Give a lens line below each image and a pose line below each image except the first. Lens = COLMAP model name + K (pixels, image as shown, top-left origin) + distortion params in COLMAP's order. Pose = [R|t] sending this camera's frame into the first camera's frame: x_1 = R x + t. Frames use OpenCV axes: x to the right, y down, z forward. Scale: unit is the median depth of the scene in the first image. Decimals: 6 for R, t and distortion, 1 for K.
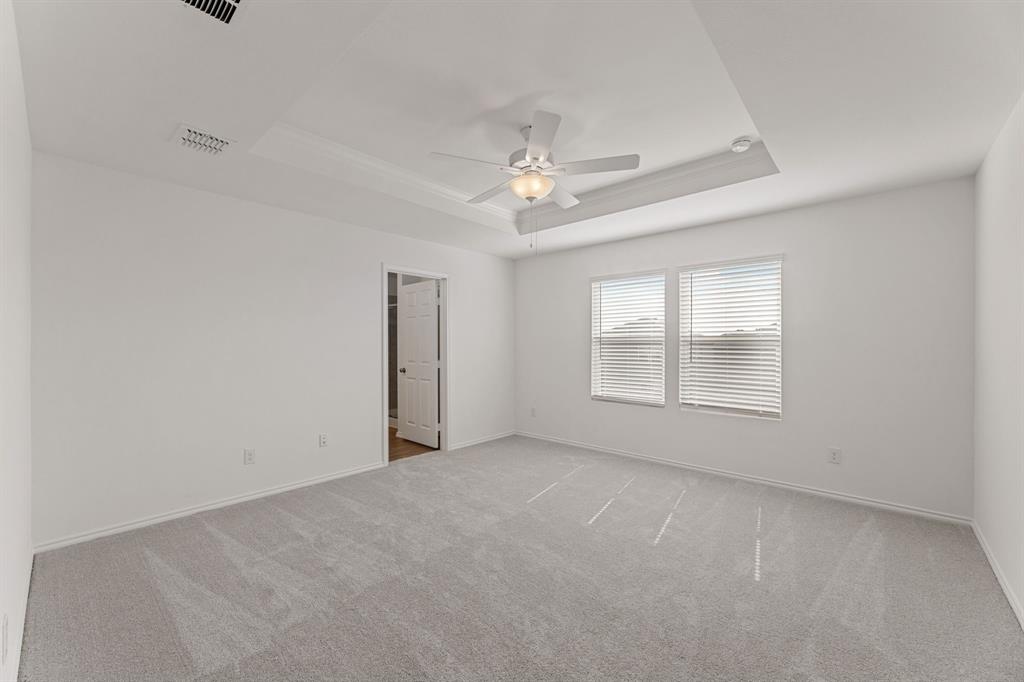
lens RADIAL K [[412.8, 0, 508.2], [0, 412.8, 341.0], [0, 0, 1]] dist [0.000814, 0.000199]
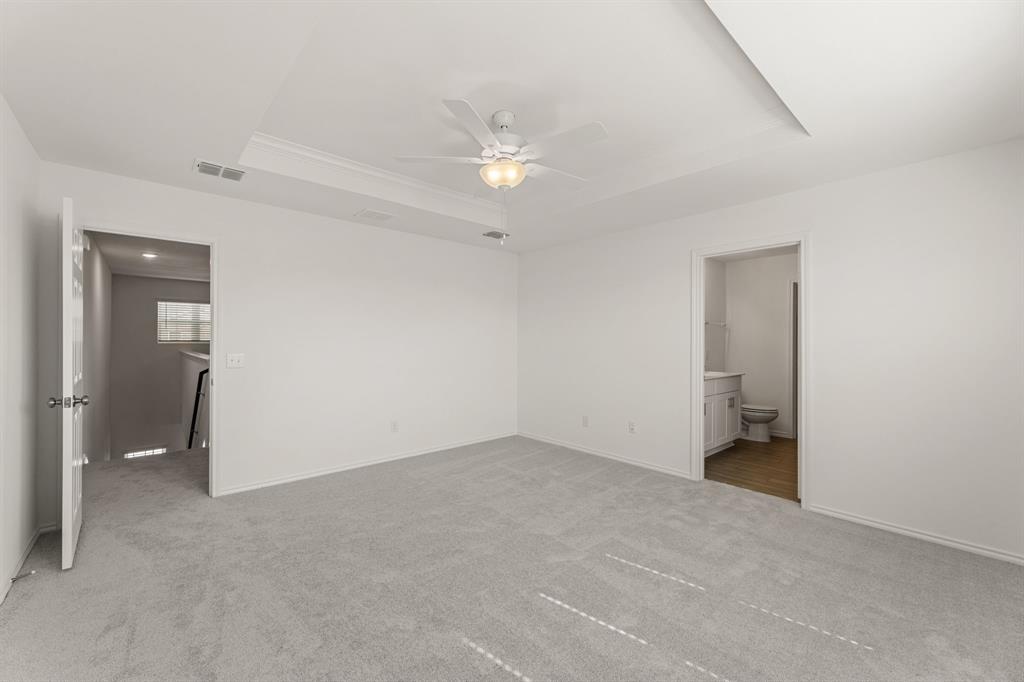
lens RADIAL K [[412.8, 0, 508.2], [0, 412.8, 341.0], [0, 0, 1]] dist [0.000814, 0.000199]
pose [[-0.090929, 0.011087, -0.995796, 0.882158], [-0.002178, 0.999933, 0.011332, -0.011334], [0.995855, 0.003200, -0.090899, 0.956989]]
